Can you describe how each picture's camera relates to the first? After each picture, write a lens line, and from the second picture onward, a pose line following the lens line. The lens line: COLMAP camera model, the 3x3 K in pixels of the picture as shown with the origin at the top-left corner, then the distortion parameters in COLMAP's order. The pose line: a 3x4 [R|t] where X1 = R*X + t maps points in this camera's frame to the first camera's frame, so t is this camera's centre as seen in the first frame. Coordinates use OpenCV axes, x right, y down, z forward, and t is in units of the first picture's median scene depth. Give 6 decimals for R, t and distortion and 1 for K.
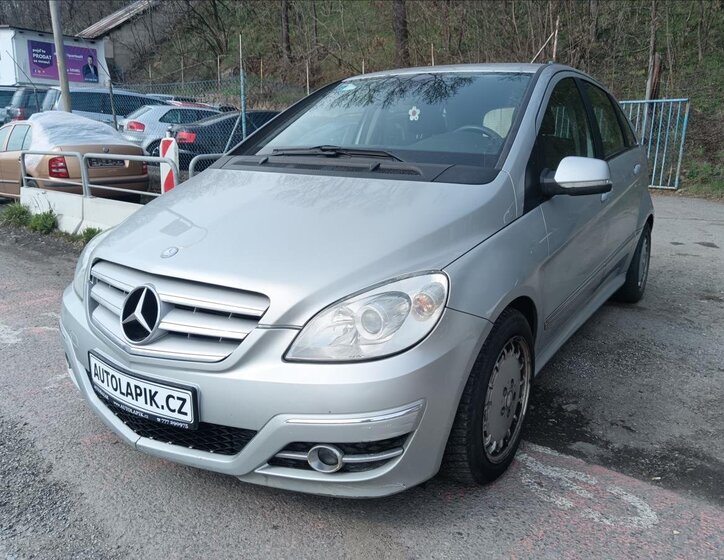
lens RADIAL K [[579.5, 0, 360.4], [0, 579.5, 281.2], [0, 0, 1]] dist [0.002392, -0.002825]
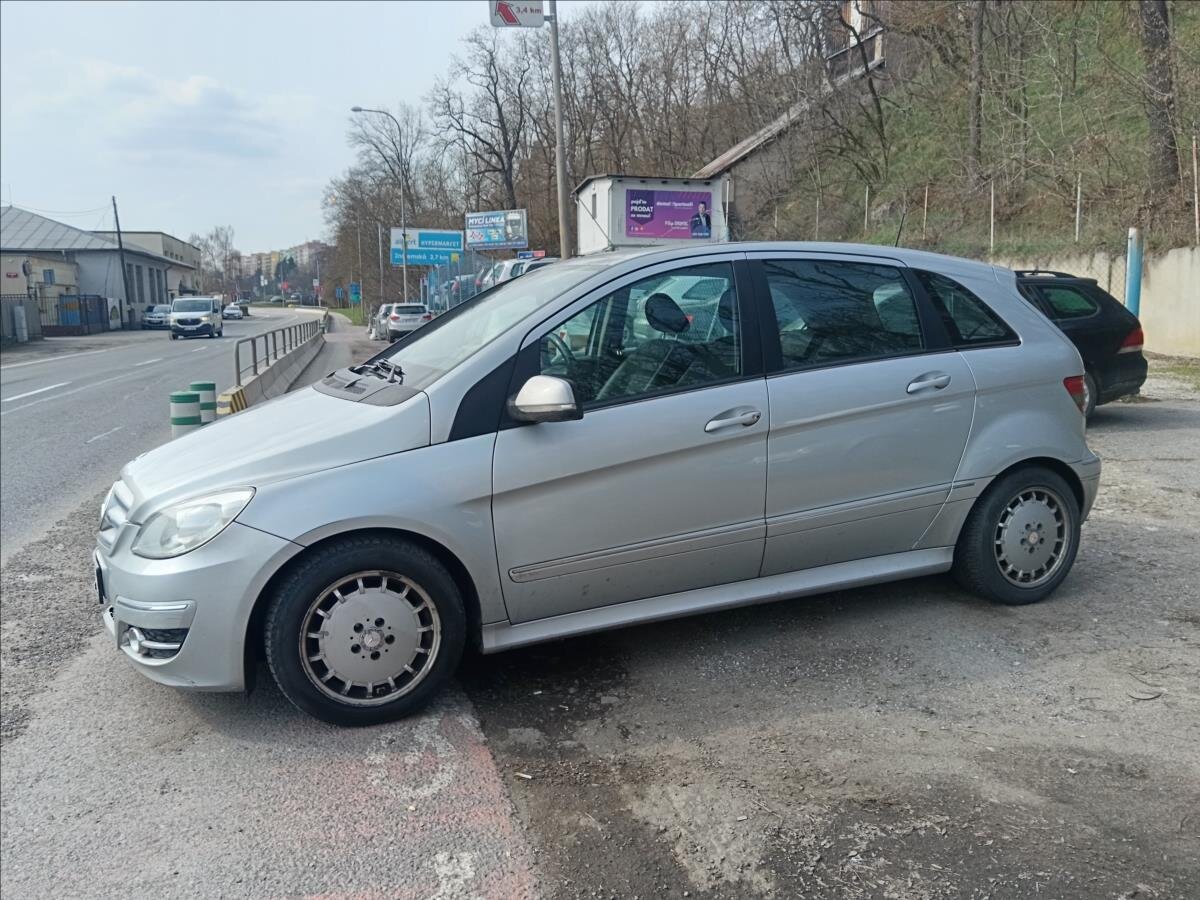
lens RADIAL K [[927.8, 0, 600.0], [0, 927.8, 450.0], [0, 0, 1]] dist [-0.007183, 0.004092]
pose [[0.838090, 0.055859, -0.542665, 1.167016], [-0.103467, 0.992965, -0.057585, -0.040908], [0.535630, 0.104409, 0.837973, -0.061026]]
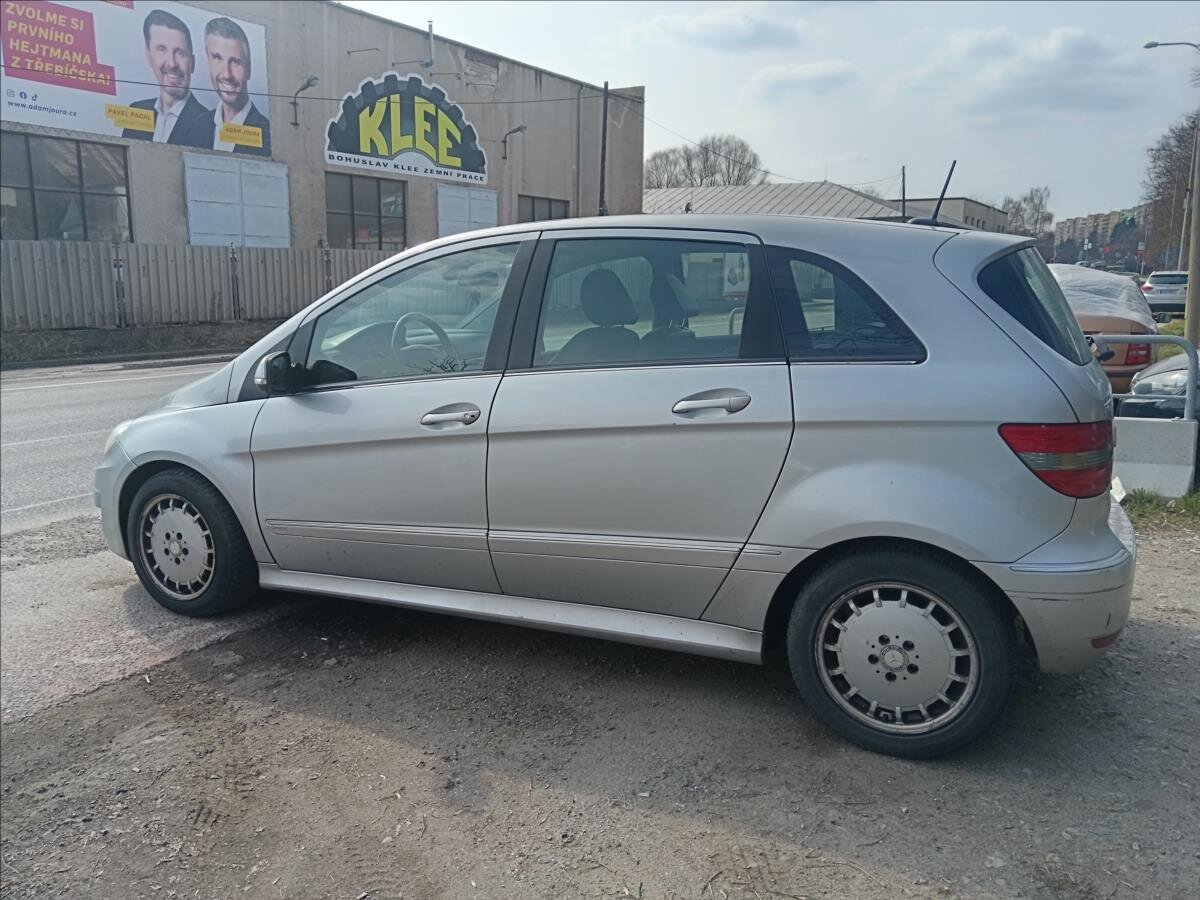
lens RADIAL K [[931.9, 0, 600.0], [0, 931.9, 450.0], [0, 0, 1]] dist [0.003058, -0.002171]
pose [[0.169340, 0.163788, -0.971853, 1.925078], [-0.232646, 0.964870, 0.122073, -0.365576], [0.957705, 0.205426, 0.201496, 1.222770]]
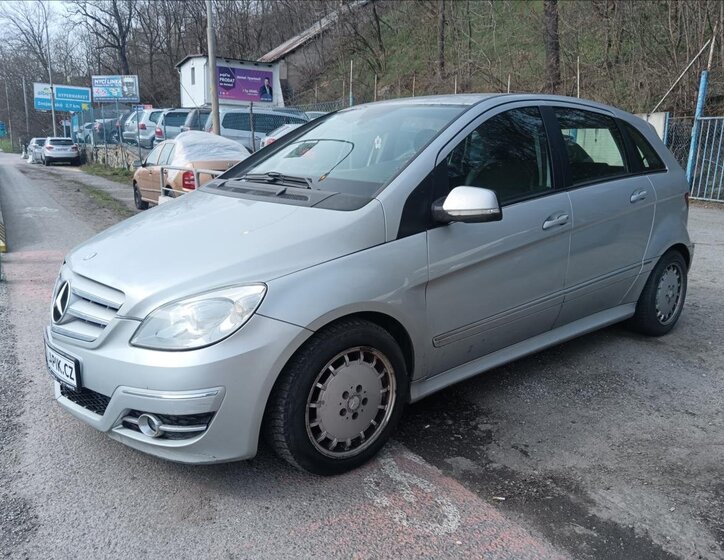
lens RADIAL K [[577.9, 0, 362.0], [0, 577.9, 280.0], [0, 0, 1]] dist [-0.000798, -0.002272]
pose [[0.961313, 0.062875, -0.268187, 0.483737], [-0.069015, 0.997524, -0.013519, -0.016455], [0.266673, 0.031505, 0.963272, -0.066919]]
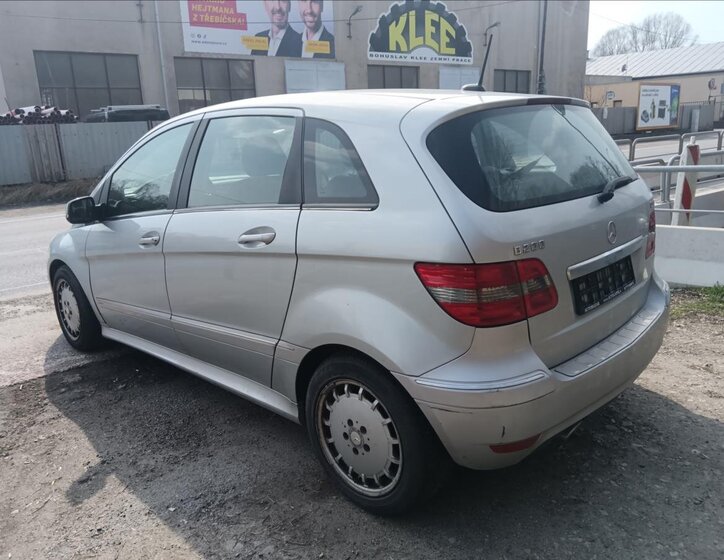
lens RADIAL K [[579.5, 0, 360.4], [0, 579.5, 281.2], [0, 0, 1]] dist [0.002392, -0.002825]
pose [[-0.166210, 0.239819, -0.956484, 1.740126], [-0.190654, 0.943858, 0.269784, -0.550583], [0.967484, 0.227198, -0.111156, 1.906119]]
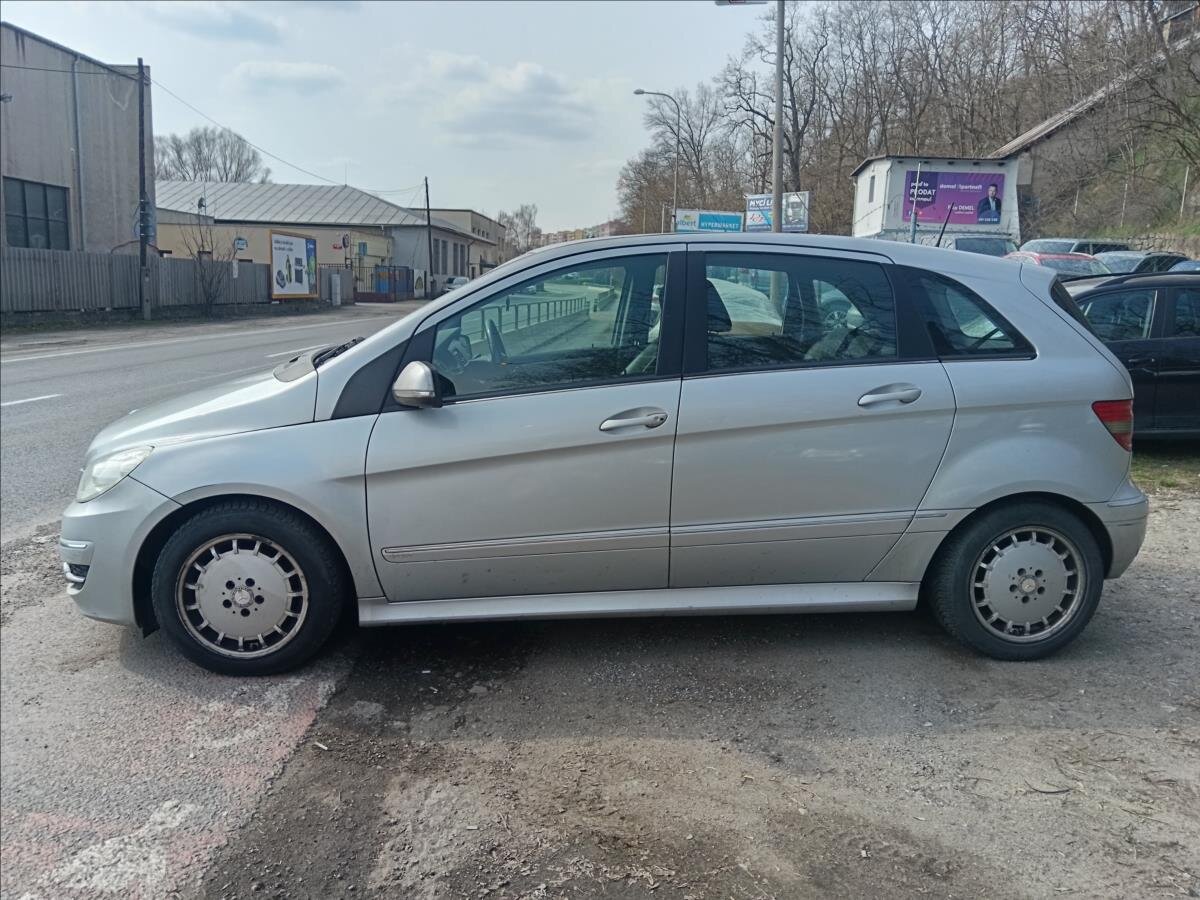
lens RADIAL K [[928.3, 0, 603.3], [0, 928.3, 449.4], [0, 0, 1]] dist [-0.000172, -0.003072]
pose [[0.636930, 0.130554, -0.759787, 1.583342], [-0.195641, 0.980665, 0.004501, -0.148813], [0.745684, 0.145778, 0.650157, 0.342188]]
